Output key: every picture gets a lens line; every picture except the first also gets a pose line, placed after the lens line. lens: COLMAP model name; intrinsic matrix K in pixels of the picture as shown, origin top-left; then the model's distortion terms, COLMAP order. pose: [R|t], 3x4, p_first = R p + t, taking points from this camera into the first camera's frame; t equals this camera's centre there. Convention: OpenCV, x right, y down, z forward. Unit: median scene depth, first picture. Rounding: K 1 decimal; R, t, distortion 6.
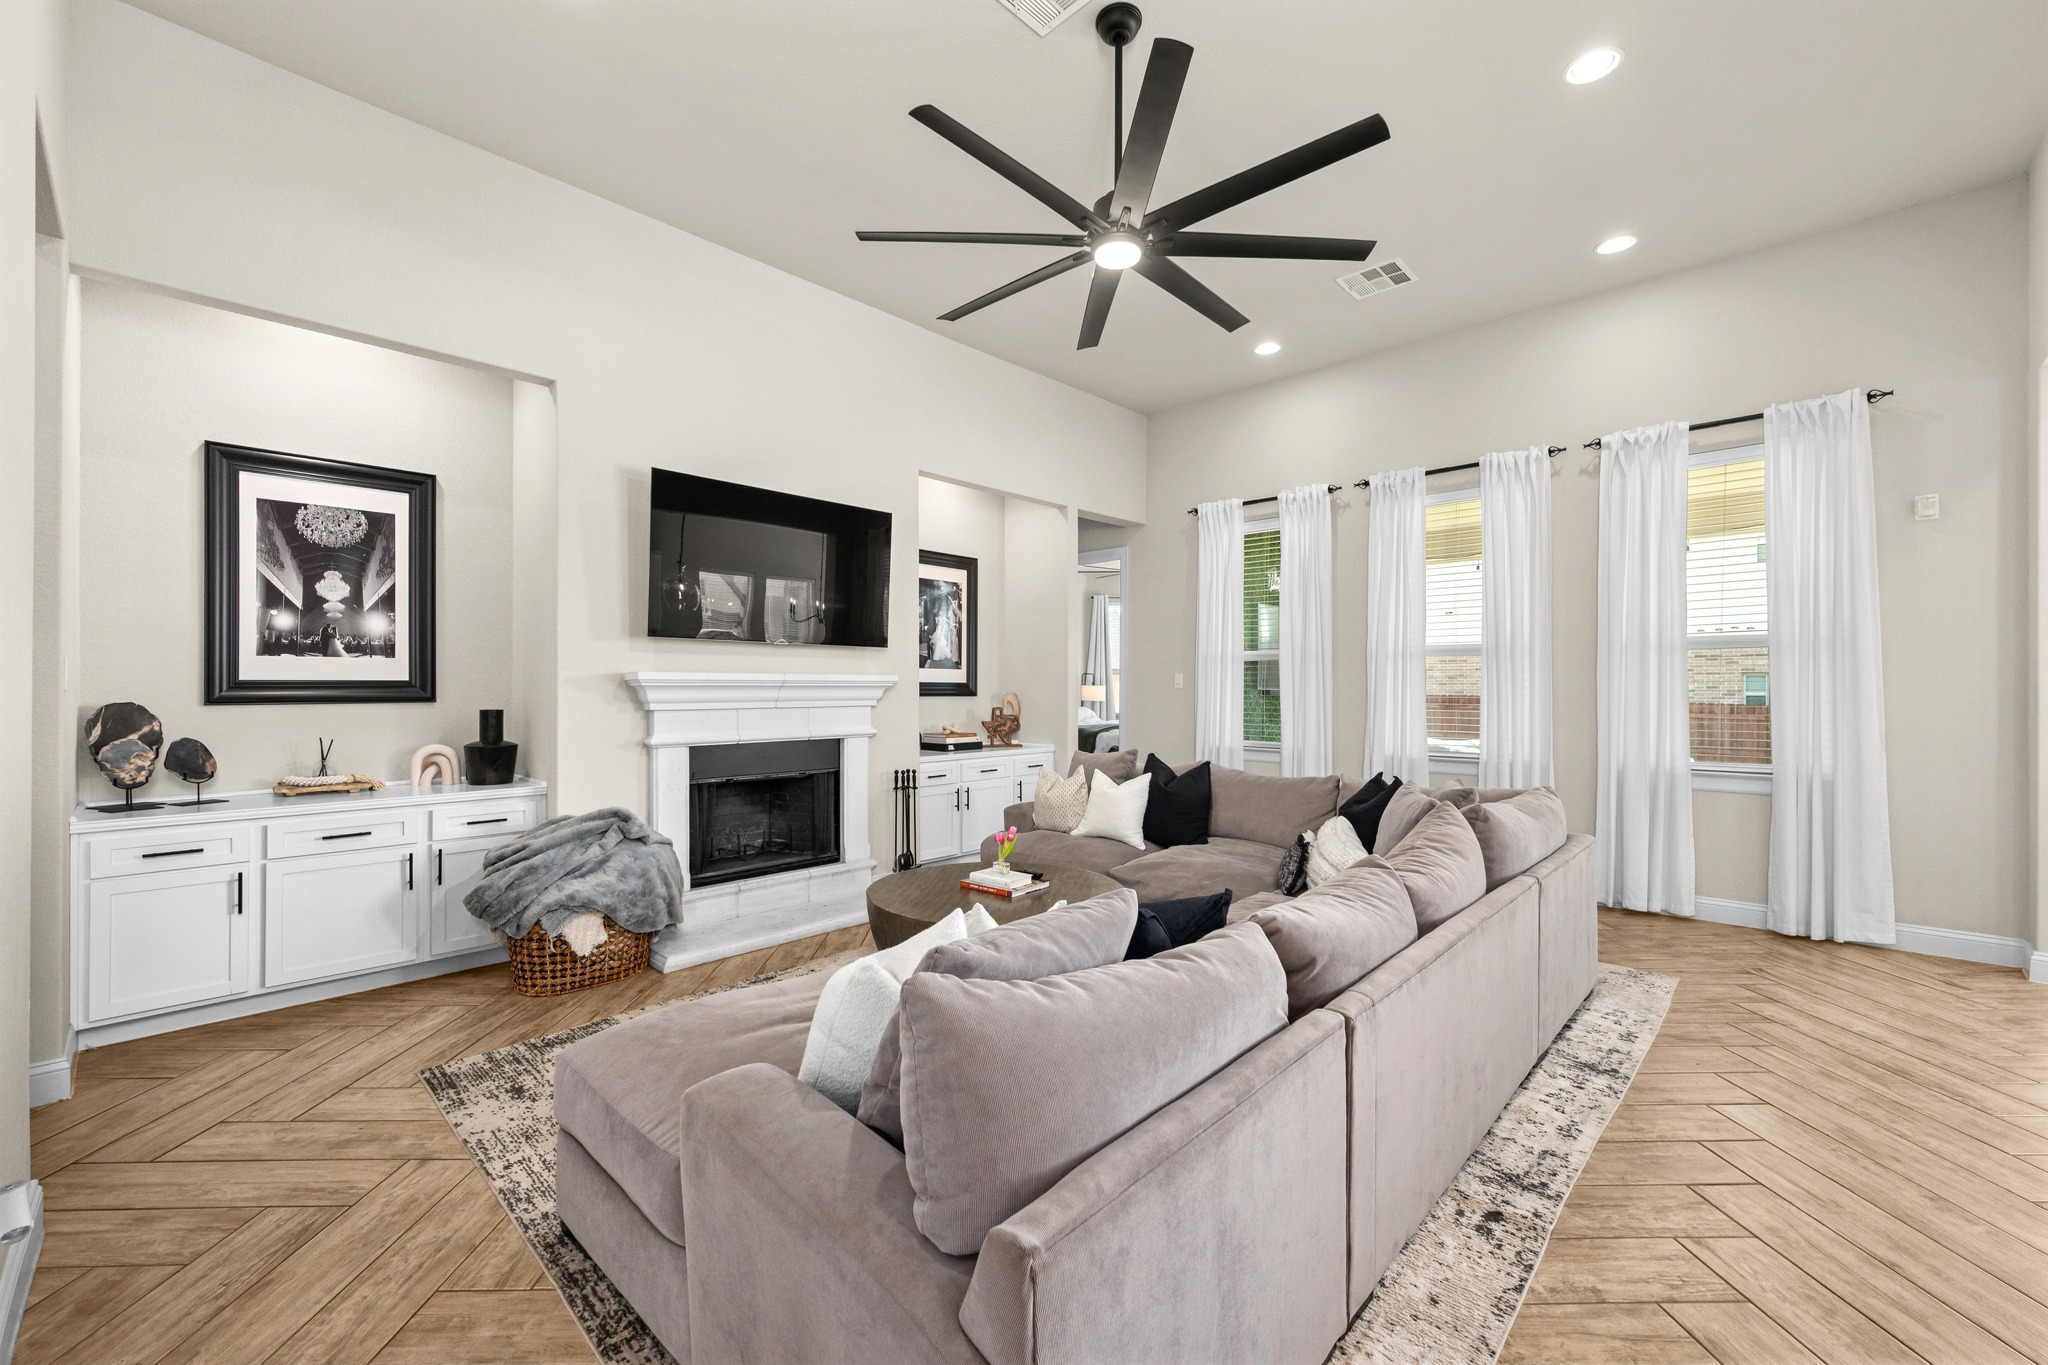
lens RADIAL K [[837.4, 0, 1024.0], [0, 837.4, 682.5], [0, 0, 1]] dist [0.030096, -0.000371]
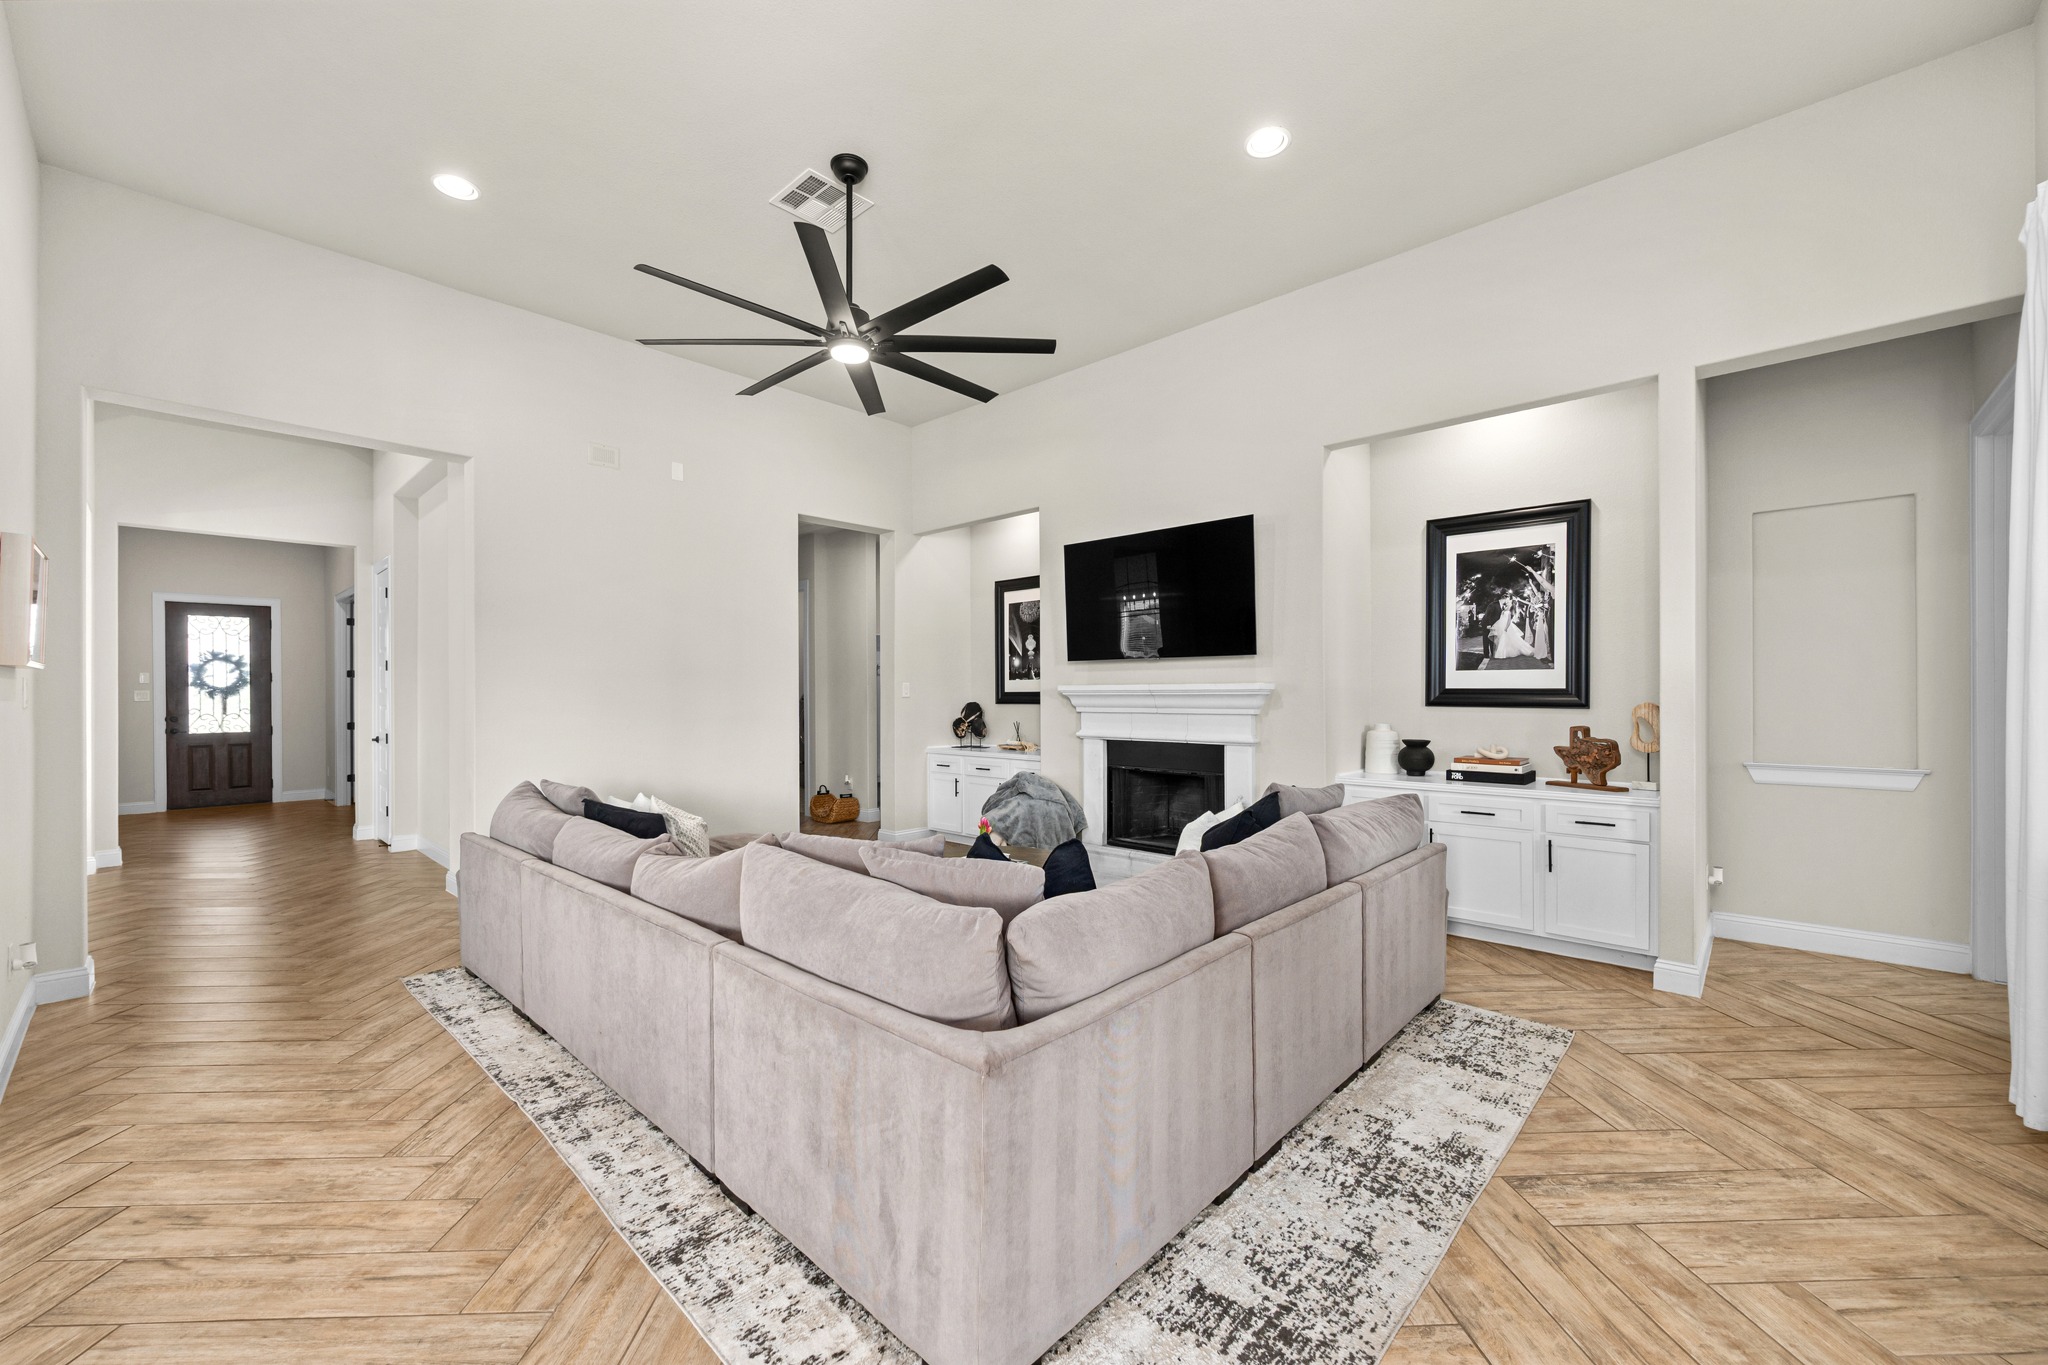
lens RADIAL K [[803.6, 0, 1029.4], [0, 803.6, 692.7], [0, 0, 1]] dist [-0.001460, 0.000158]
pose [[-0.001141, -0.001539, -0.999998, 0.825331], [0.005908, 0.999981, -0.001546, 0.002926], [0.999982, -0.005909, -0.001132, 0.797057]]
